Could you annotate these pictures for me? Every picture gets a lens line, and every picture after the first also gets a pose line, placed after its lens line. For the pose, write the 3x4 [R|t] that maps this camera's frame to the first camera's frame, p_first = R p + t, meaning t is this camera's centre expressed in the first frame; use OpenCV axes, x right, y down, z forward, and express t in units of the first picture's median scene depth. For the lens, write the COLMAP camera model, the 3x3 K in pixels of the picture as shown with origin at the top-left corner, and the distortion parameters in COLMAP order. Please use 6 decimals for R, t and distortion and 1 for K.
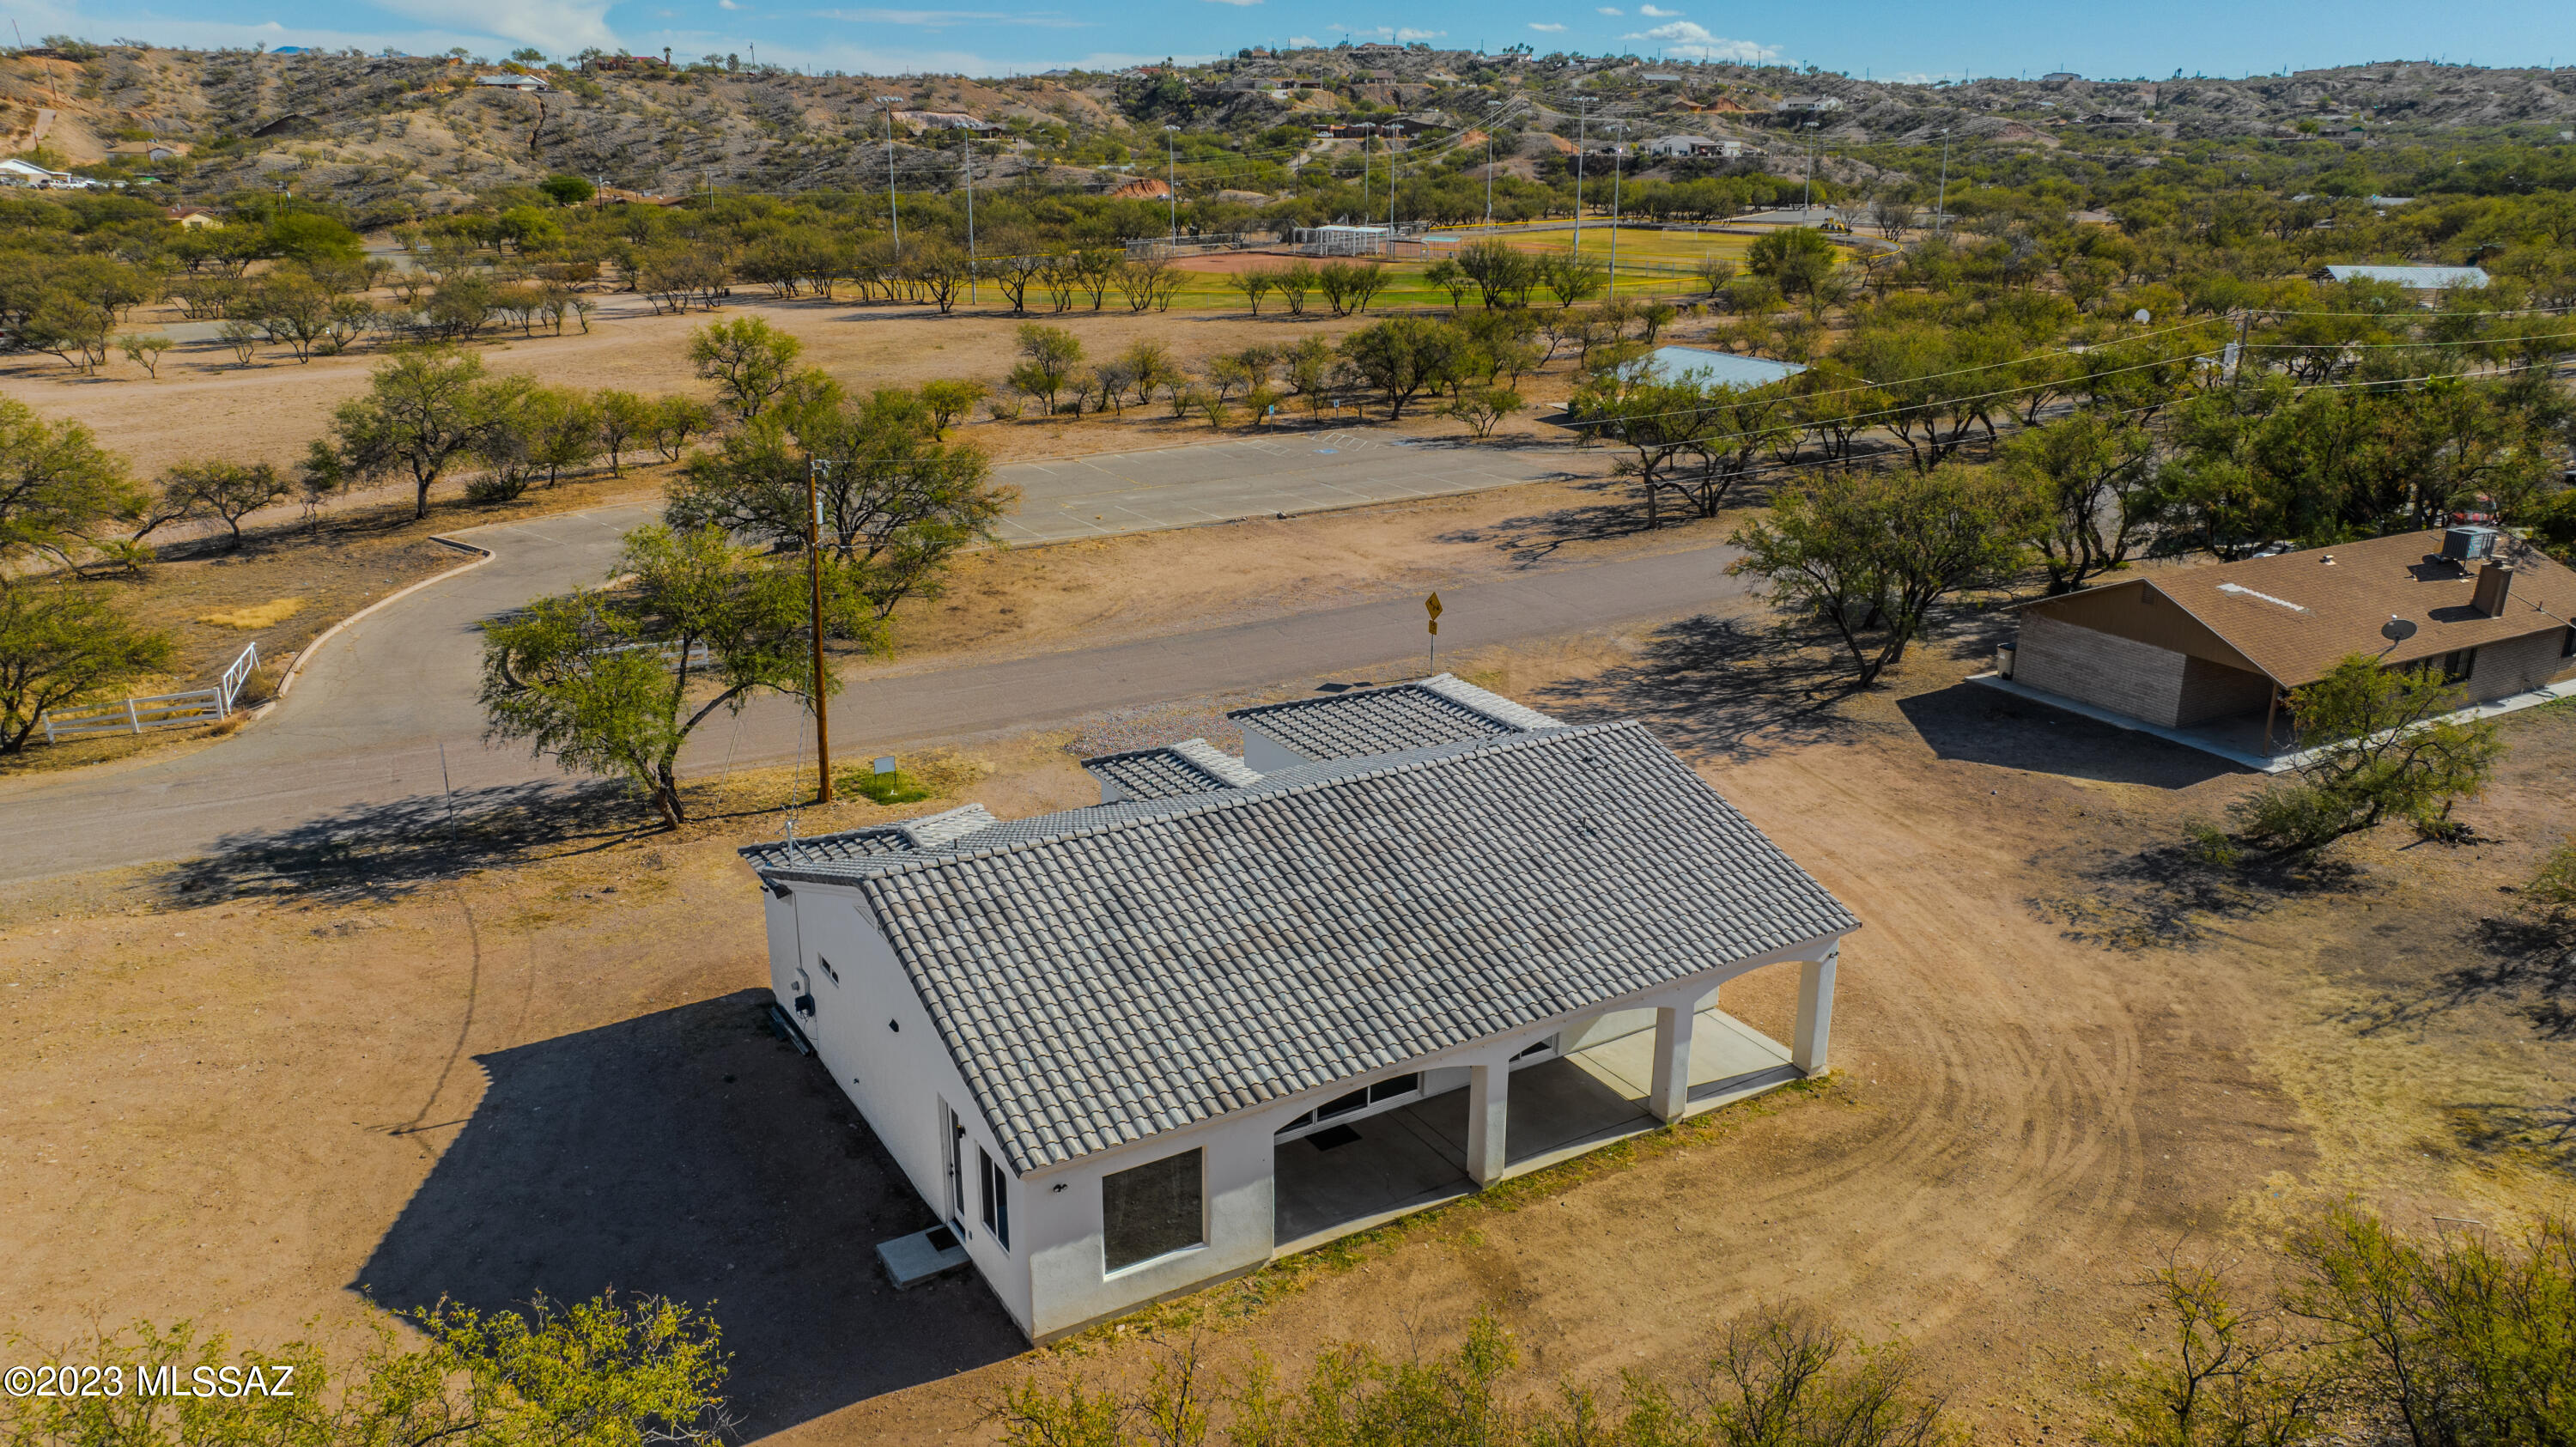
lens RADIAL K [[1810.3, 0, 1287.9], [0, 1810.3, 723.3], [0, 0, 1]] dist [-0.008021, -0.009523]
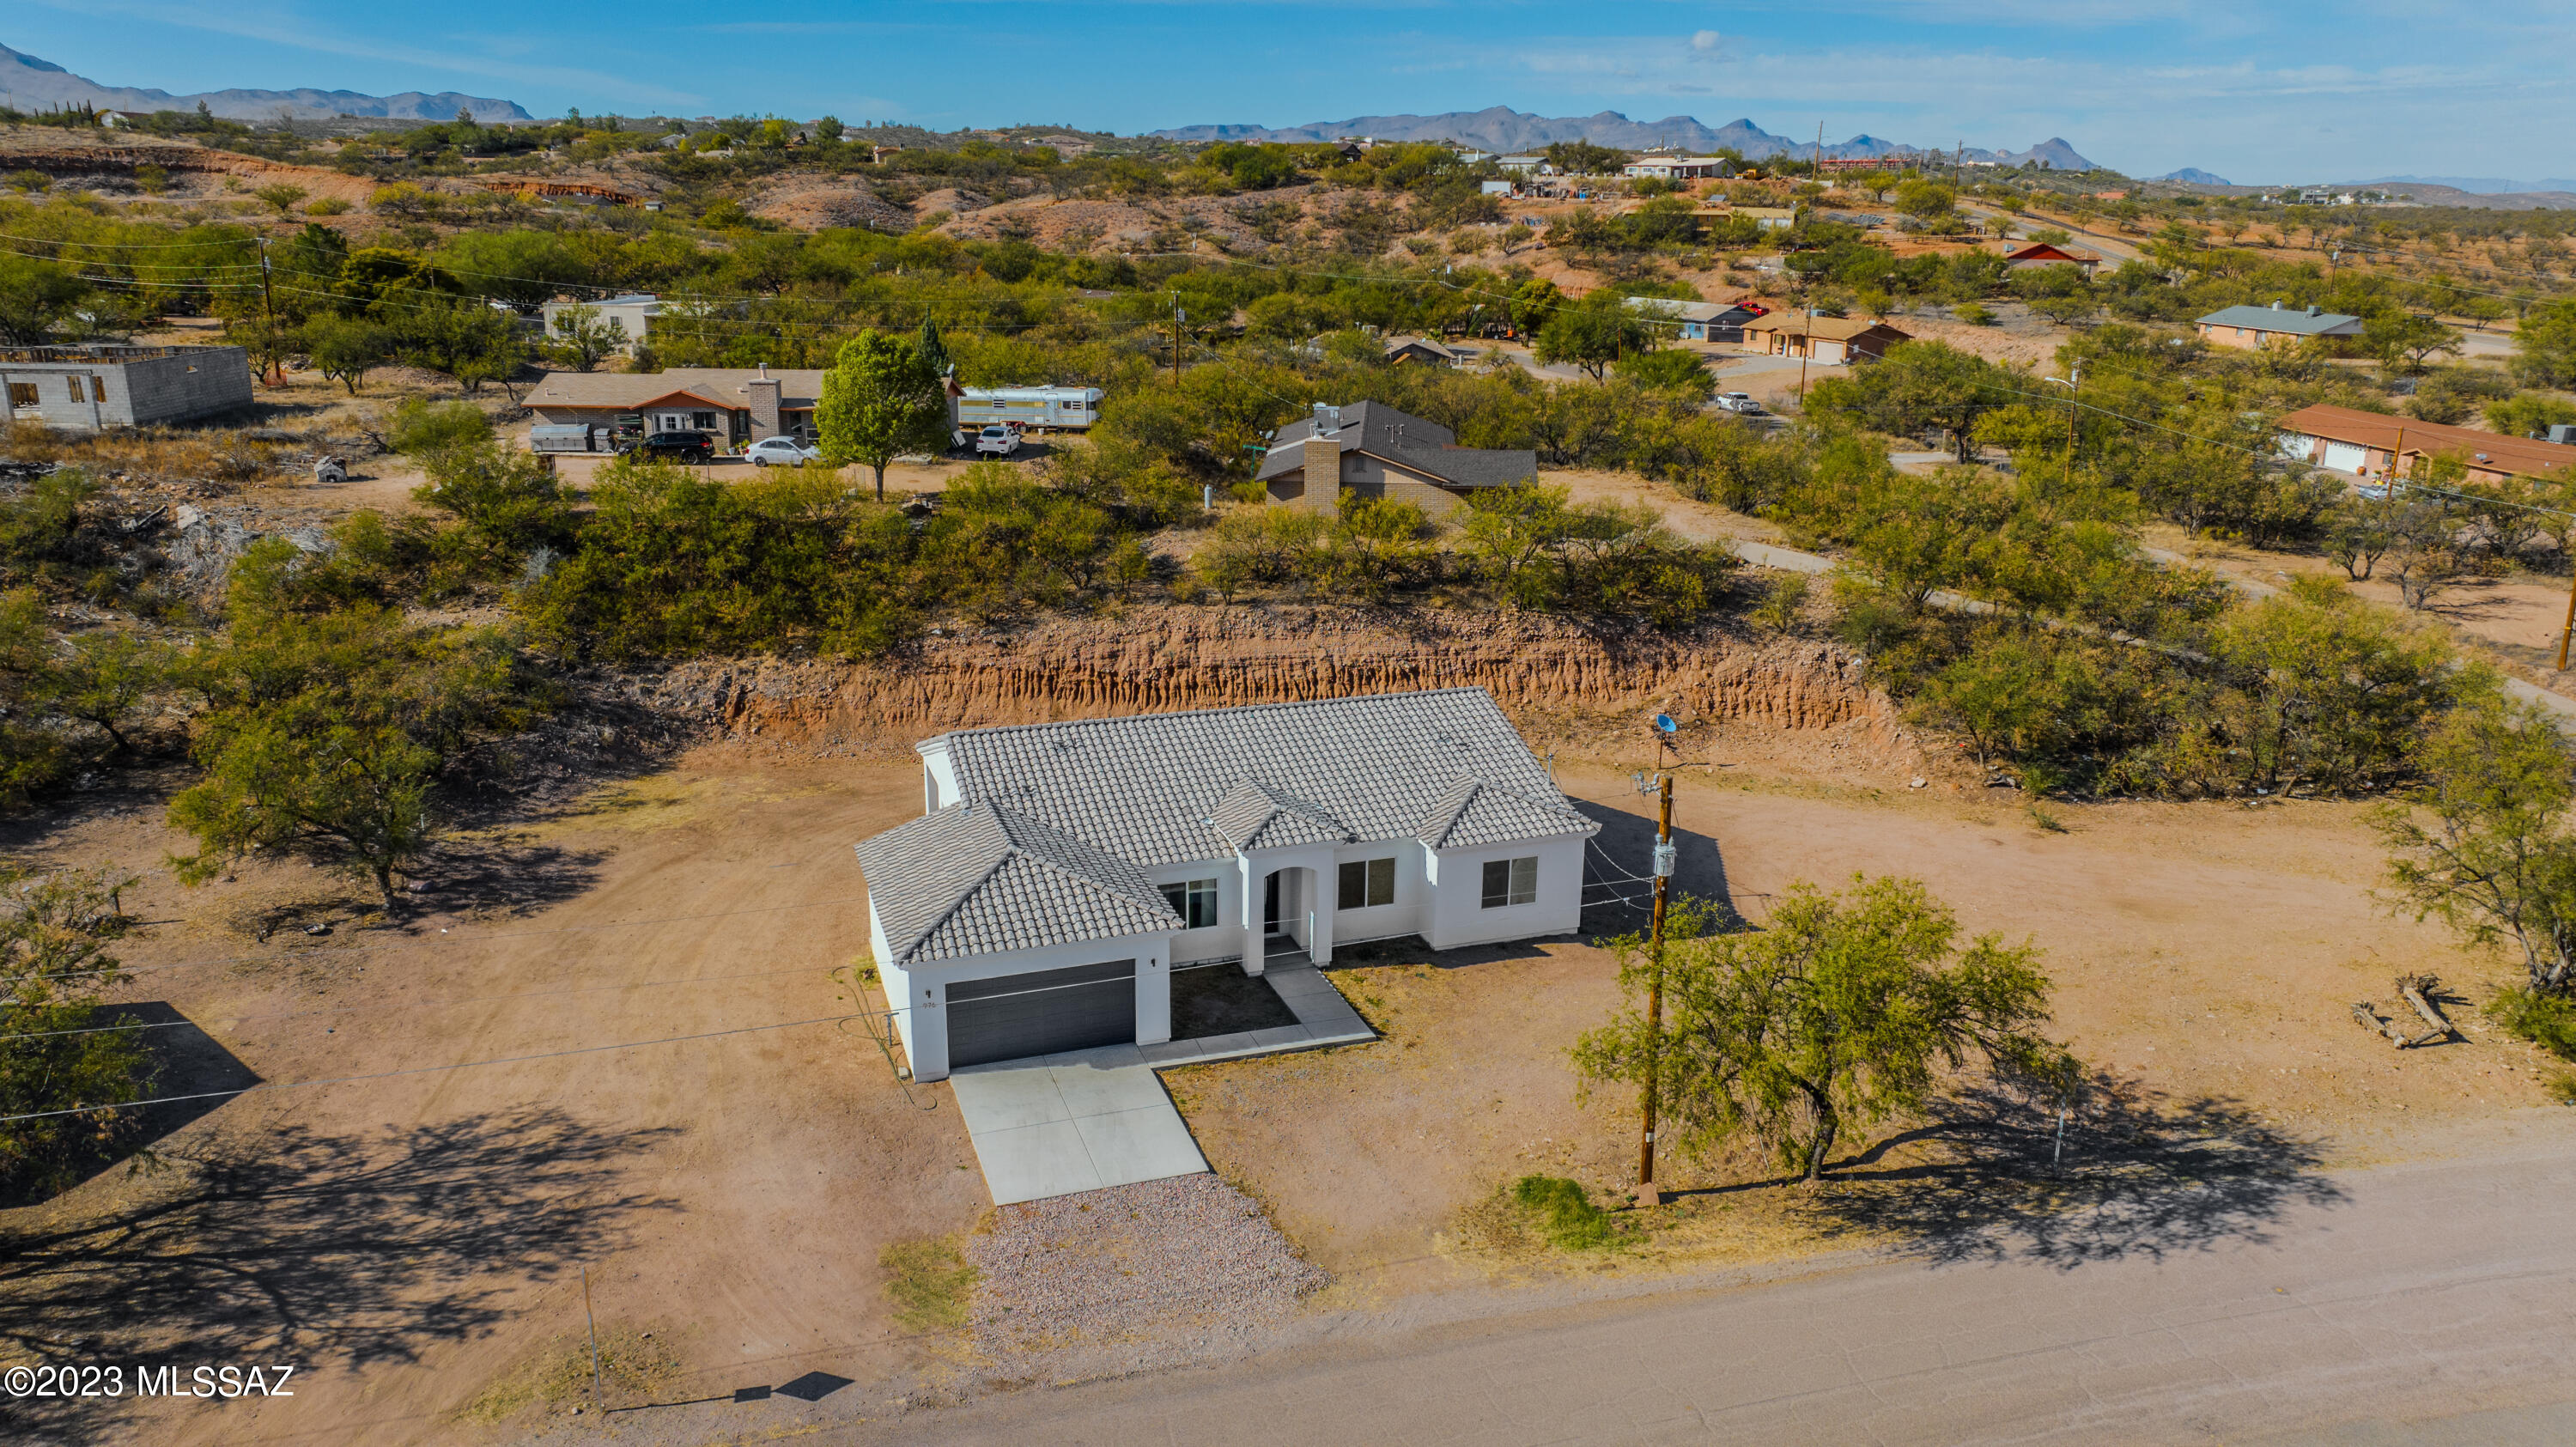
lens RADIAL K [[1810.3, 0, 1290.4], [0, 1810.3, 717.3], [0, 0, 1]] dist [-0.008021, -0.009523]
pose [[-0.981191, -0.066590, 0.181190, -0.216914], [0.044100, 0.836474, 0.546229, -0.518407], [-0.187934, 0.543945, -0.817805, 1.433318]]
